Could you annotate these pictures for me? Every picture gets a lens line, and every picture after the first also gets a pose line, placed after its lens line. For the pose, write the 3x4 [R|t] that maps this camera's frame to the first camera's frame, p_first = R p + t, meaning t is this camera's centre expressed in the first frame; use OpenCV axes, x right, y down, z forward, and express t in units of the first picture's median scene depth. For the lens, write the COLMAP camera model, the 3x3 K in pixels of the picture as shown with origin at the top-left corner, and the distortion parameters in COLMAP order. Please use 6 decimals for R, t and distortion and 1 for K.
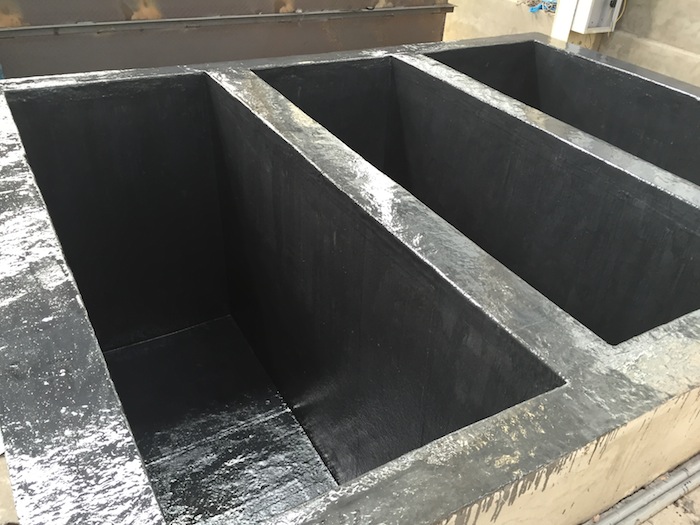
lens RADIAL K [[586.2, 0, 350.0], [0, 586.2, 262.5], [0, 0, 1]] dist [0.045135, -0.078962]
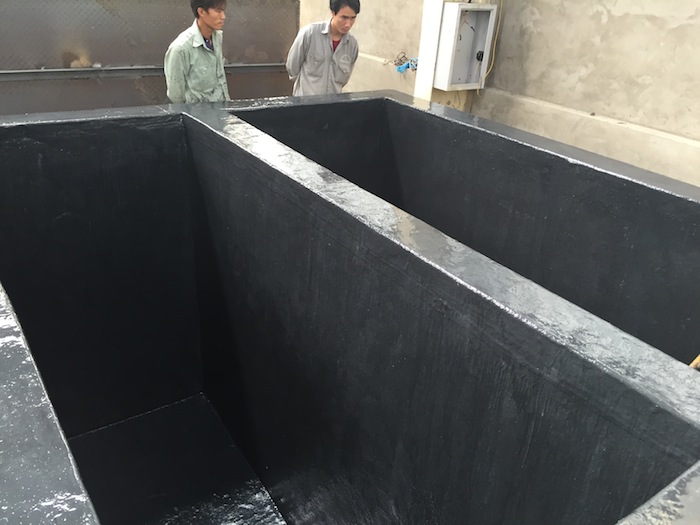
lens RADIAL K [[586.2, 0, 350.0], [0, 586.2, 262.5], [0, 0, 1]] dist [0.045135, -0.078962]
pose [[0.995839, -0.030977, 0.085703, 0.180632], [0.041411, 0.991569, -0.122786, -0.049764], [-0.081177, 0.125824, 0.988726, 0.217485]]
